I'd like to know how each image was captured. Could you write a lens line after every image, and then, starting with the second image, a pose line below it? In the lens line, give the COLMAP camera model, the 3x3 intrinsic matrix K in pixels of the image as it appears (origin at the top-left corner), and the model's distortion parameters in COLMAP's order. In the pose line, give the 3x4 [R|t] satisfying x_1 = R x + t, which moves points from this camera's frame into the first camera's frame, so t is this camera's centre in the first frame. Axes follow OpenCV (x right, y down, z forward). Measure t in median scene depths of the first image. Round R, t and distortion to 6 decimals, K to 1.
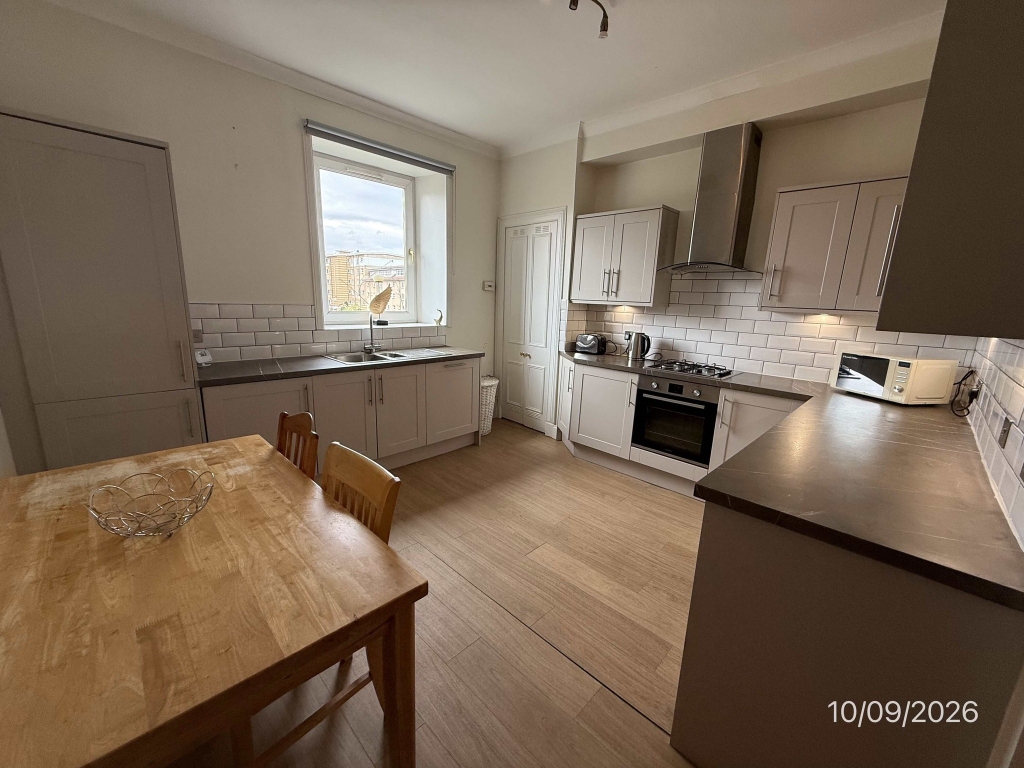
lens RADIAL K [[407.0, 0, 507.2], [0, 407.0, 384.1], [0, 0, 1]] dist [0.001027, 0.000512]
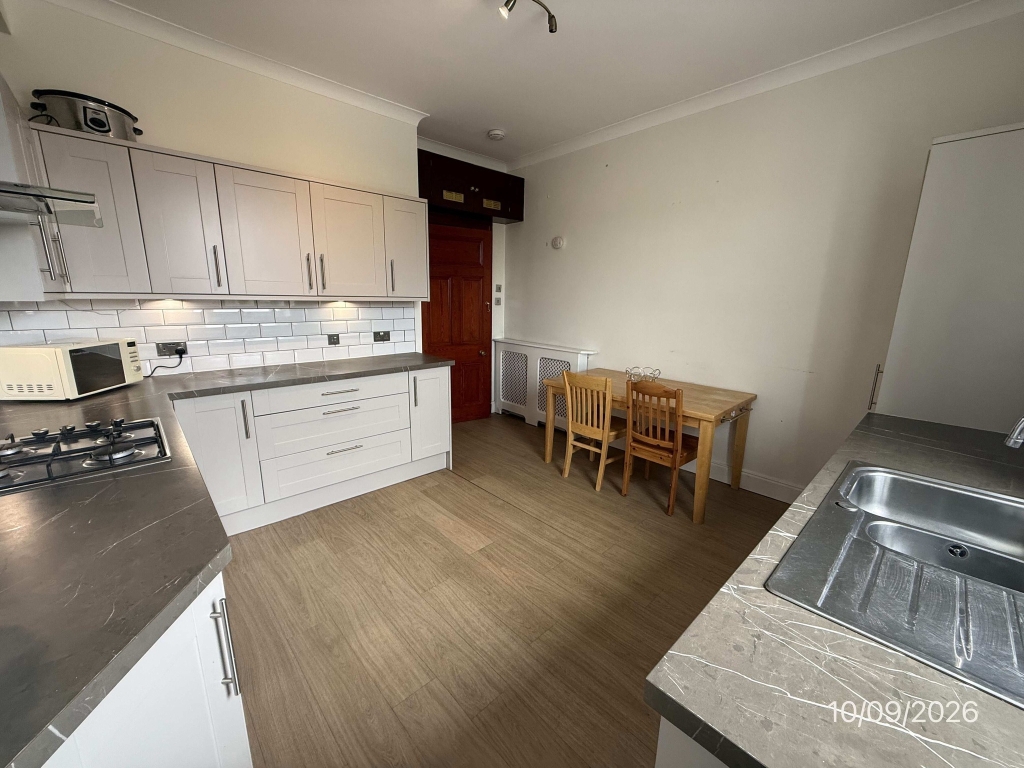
lens RADIAL K [[407.0, 0, 511.1], [0, 407.0, 384.1], [0, 0, 1]] dist [0.001027, 0.000512]
pose [[-0.997903, -0.059528, 0.025409, -0.001688], [-0.043826, 0.910341, 0.411532, -0.252772], [-0.047629, 0.409556, -0.911041, 1.162829]]
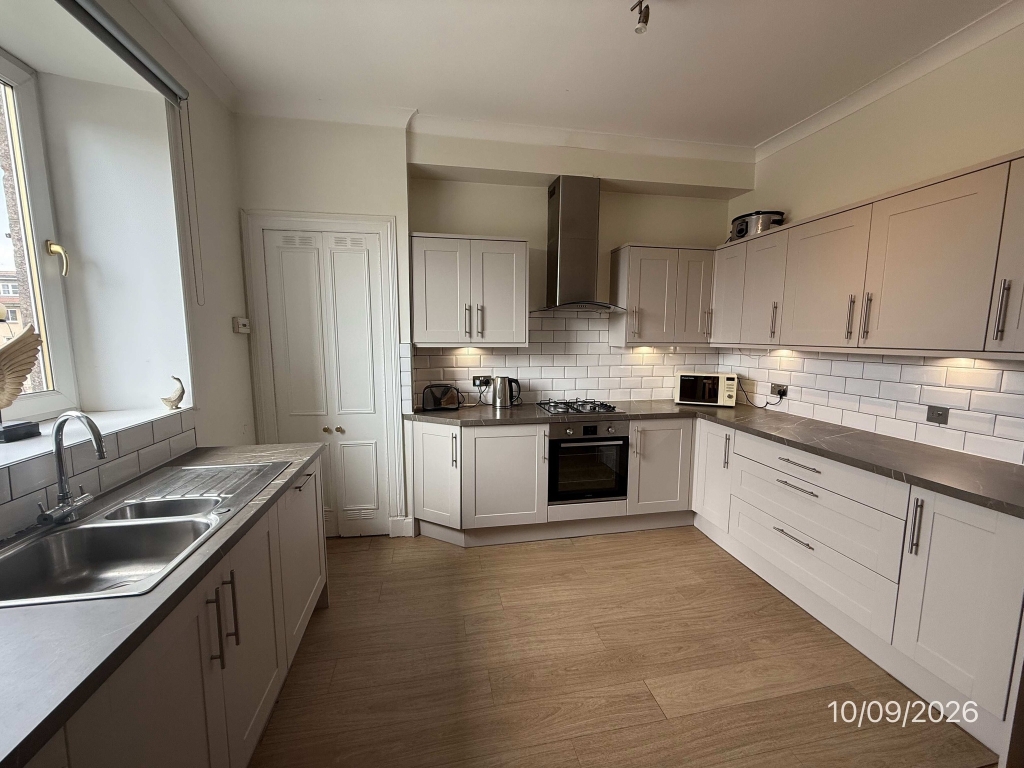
lens RADIAL K [[407.0, 0, 511.9], [0, 407.0, 384.4], [0, 0, 1]] dist [0.001027, 0.000512]
pose [[0.564606, -0.132866, 0.814596, -0.381537], [0.190778, 0.981239, 0.027816, -0.130724], [-0.803009, 0.139702, 0.579361, 0.476427]]
